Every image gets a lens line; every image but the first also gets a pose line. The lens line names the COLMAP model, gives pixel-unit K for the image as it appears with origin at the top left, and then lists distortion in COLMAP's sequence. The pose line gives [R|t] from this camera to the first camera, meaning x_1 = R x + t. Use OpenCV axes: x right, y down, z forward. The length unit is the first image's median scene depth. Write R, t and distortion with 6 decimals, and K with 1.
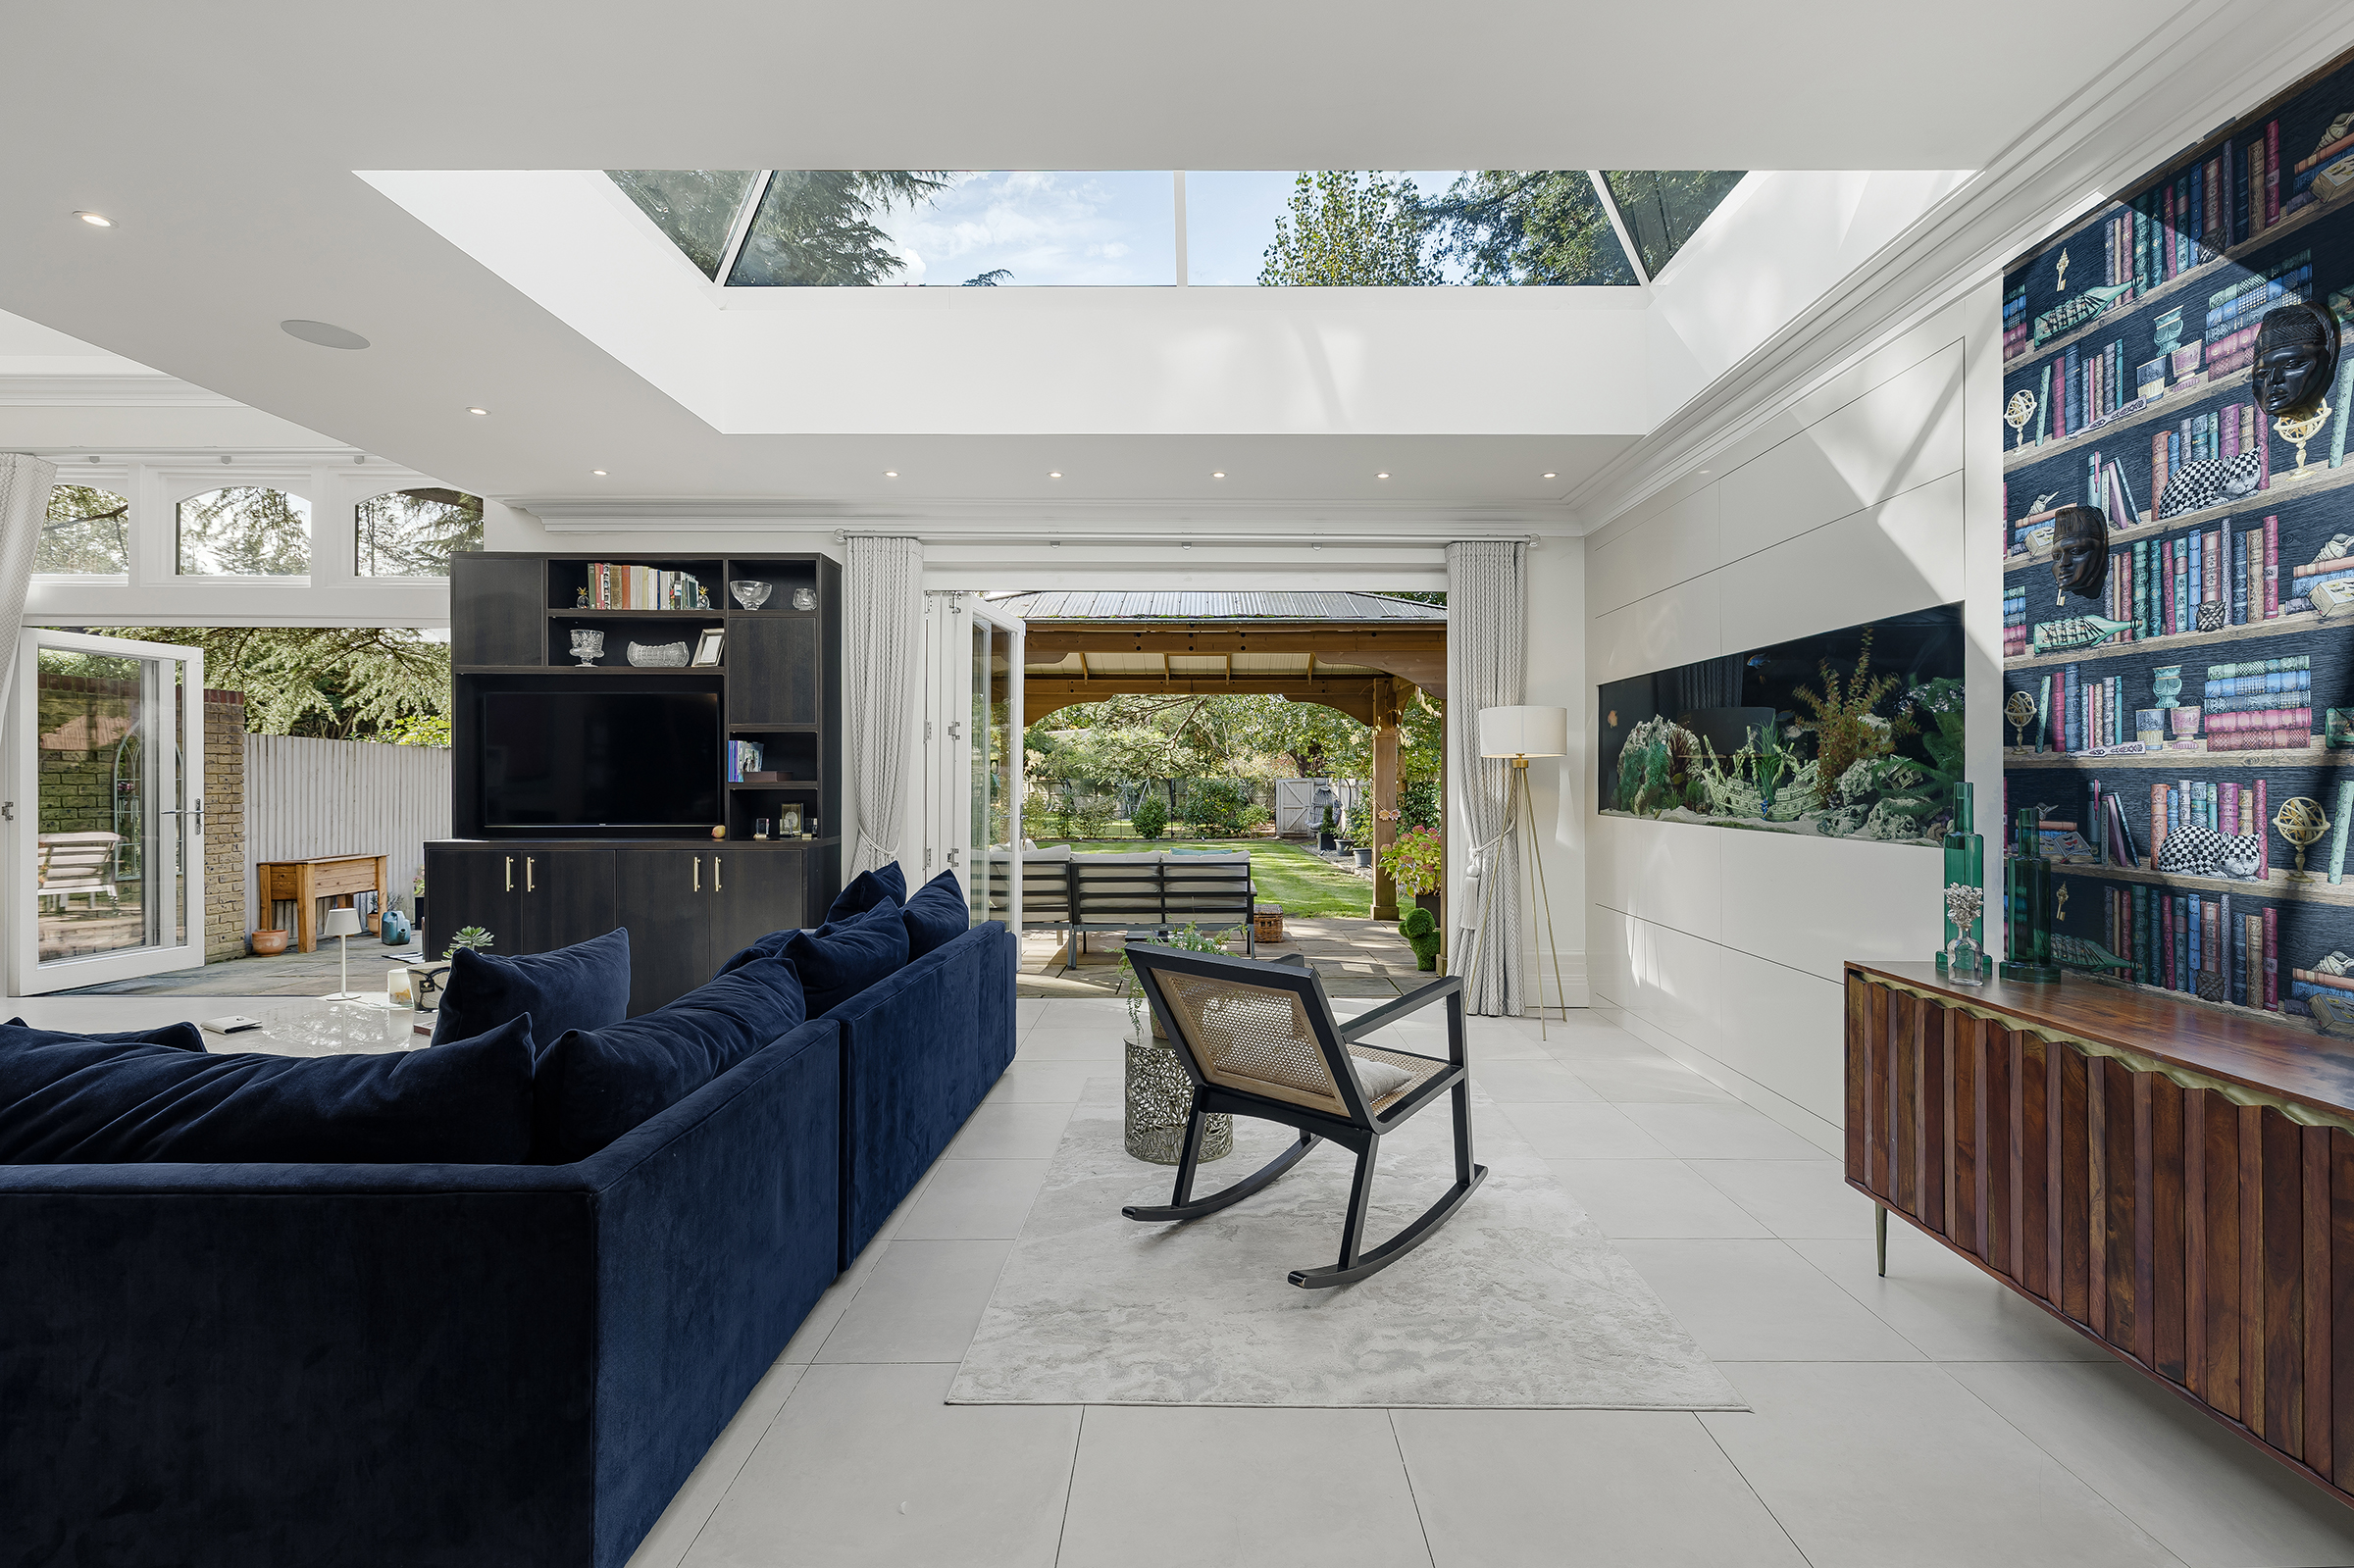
lens RADIAL K [[1123.6, 0, 1220.9], [0, 1123.6, 778.3], [0, 0, 1]] dist [0.002720, 0.001036]
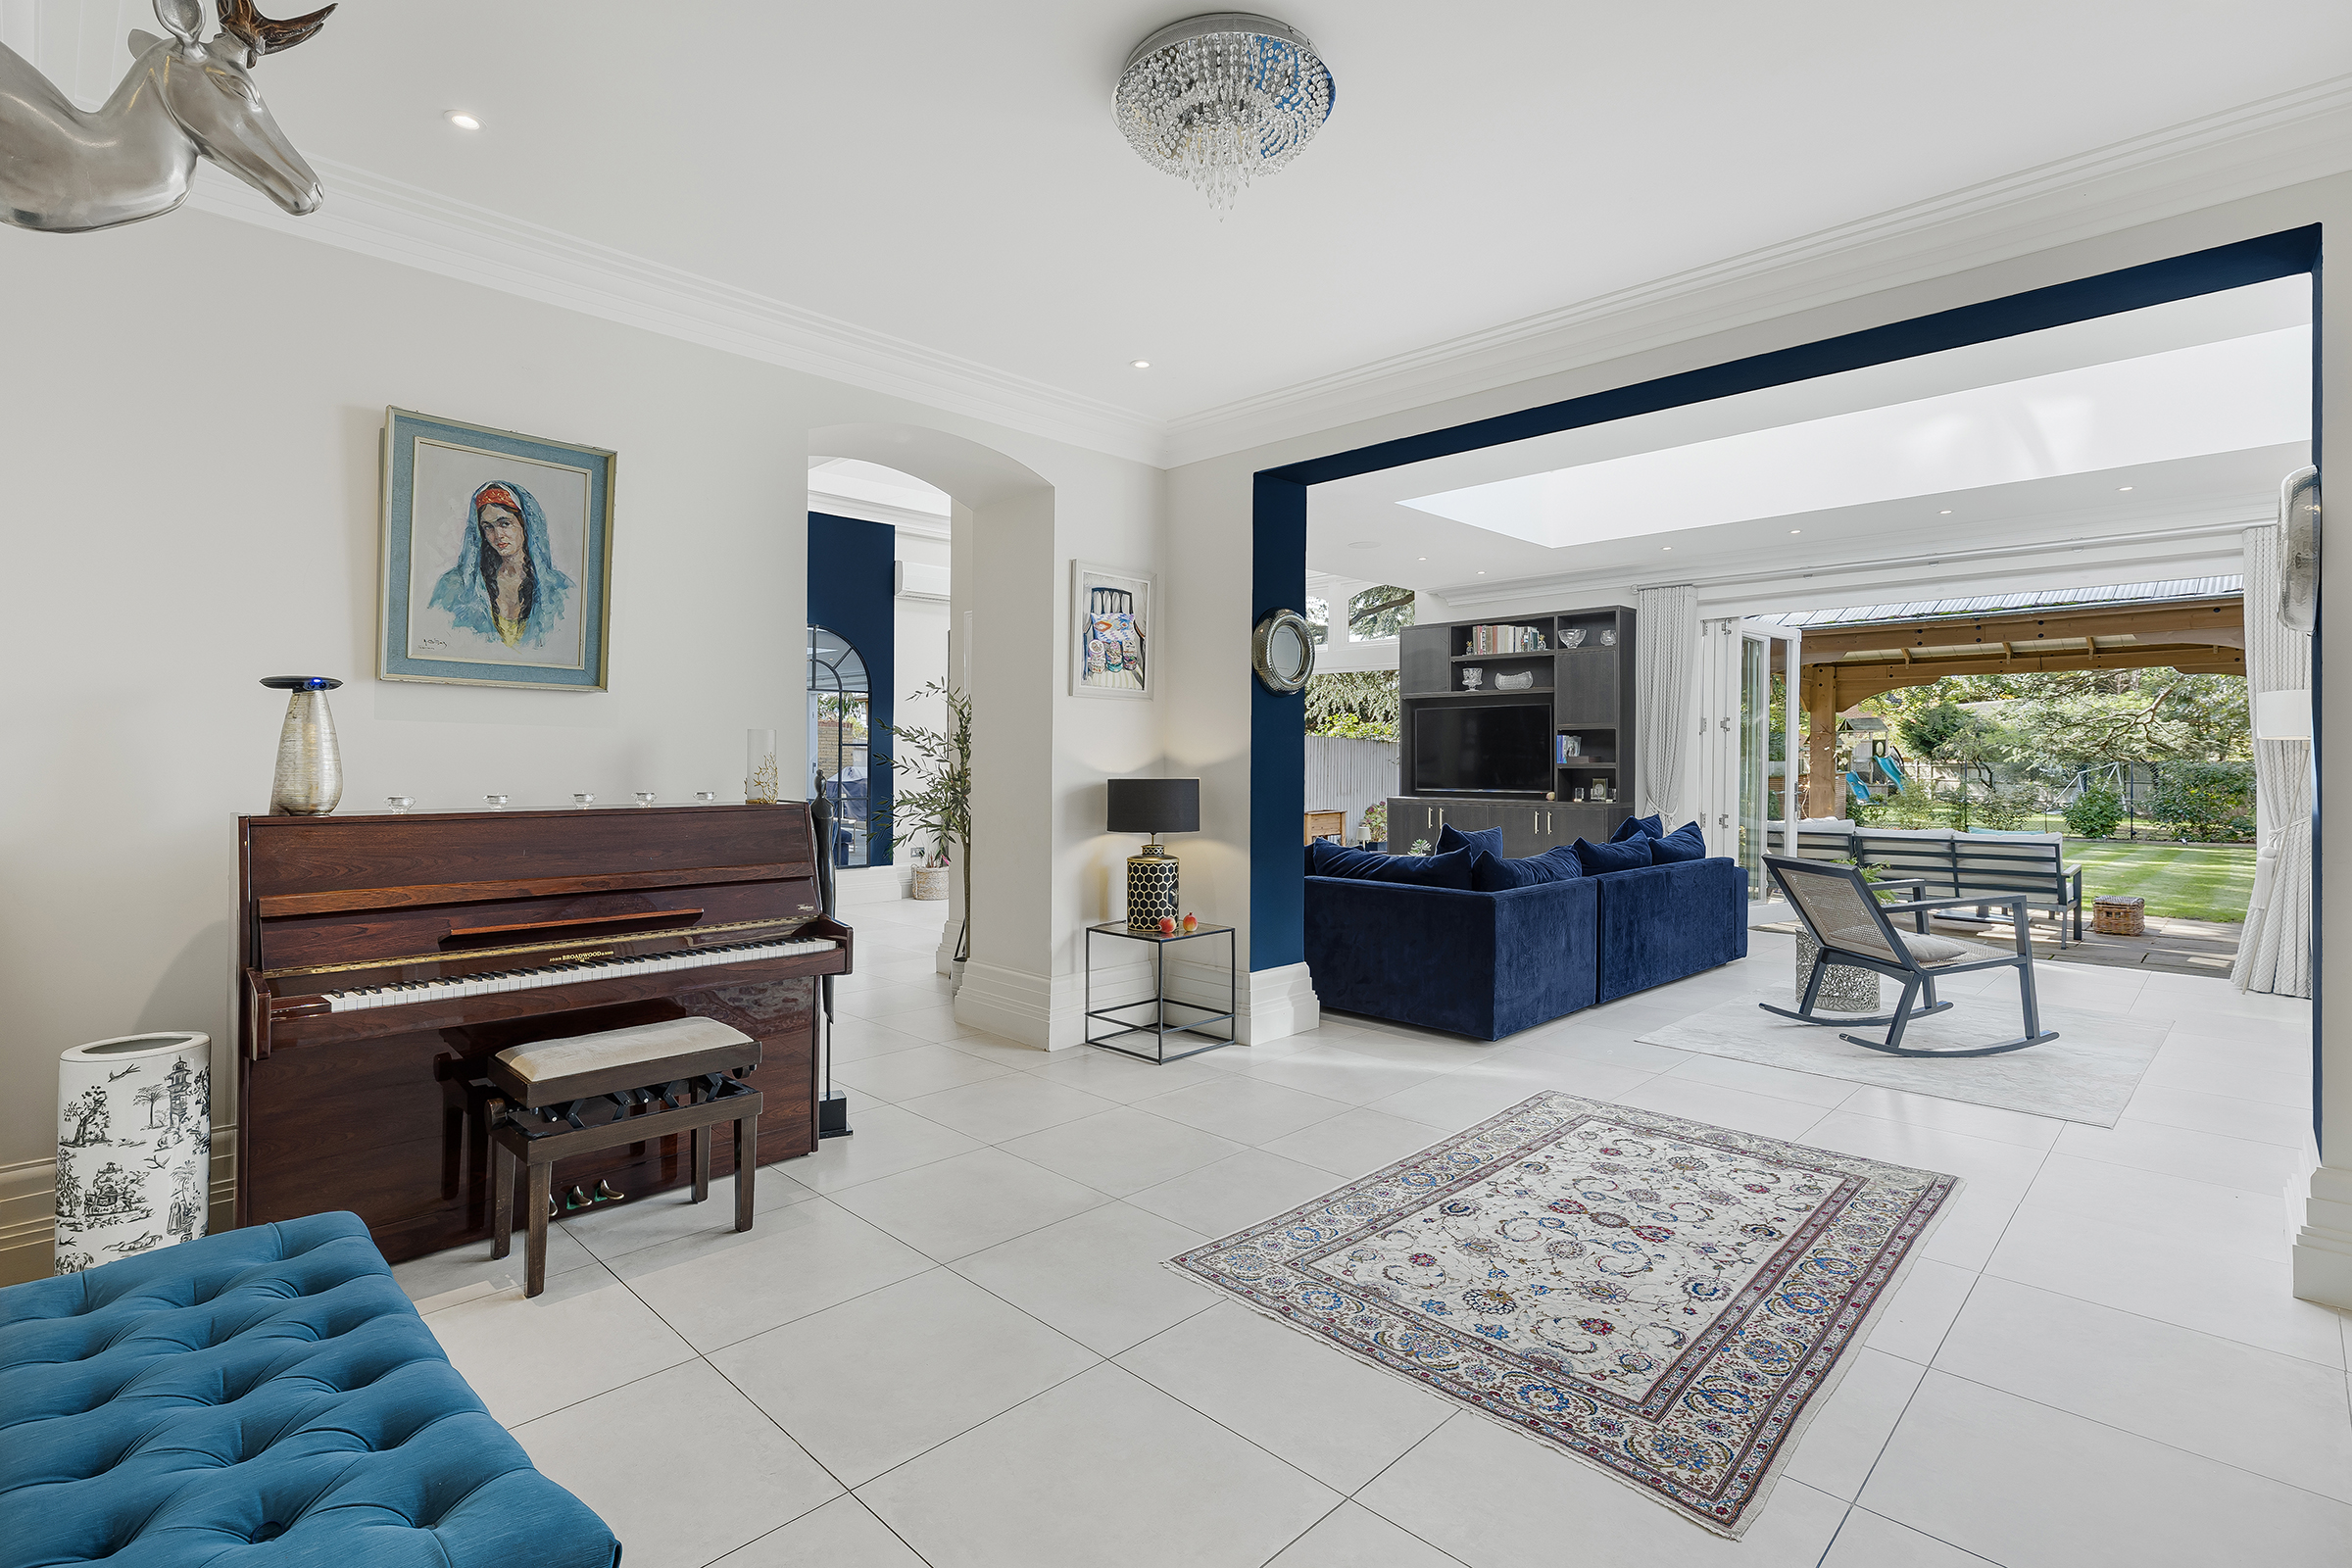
lens RADIAL K [[1122.8, 0, 1168.3], [0, 1122.8, 771.2], [0, 0, 1]] dist [0.002720, 0.001036]
pose [[0.724029, 0.006181, -0.689742, 0.226633], [-0.000457, 0.999964, 0.008481, 0.001504], [0.689770, -0.005826, 0.724005, -0.456763]]
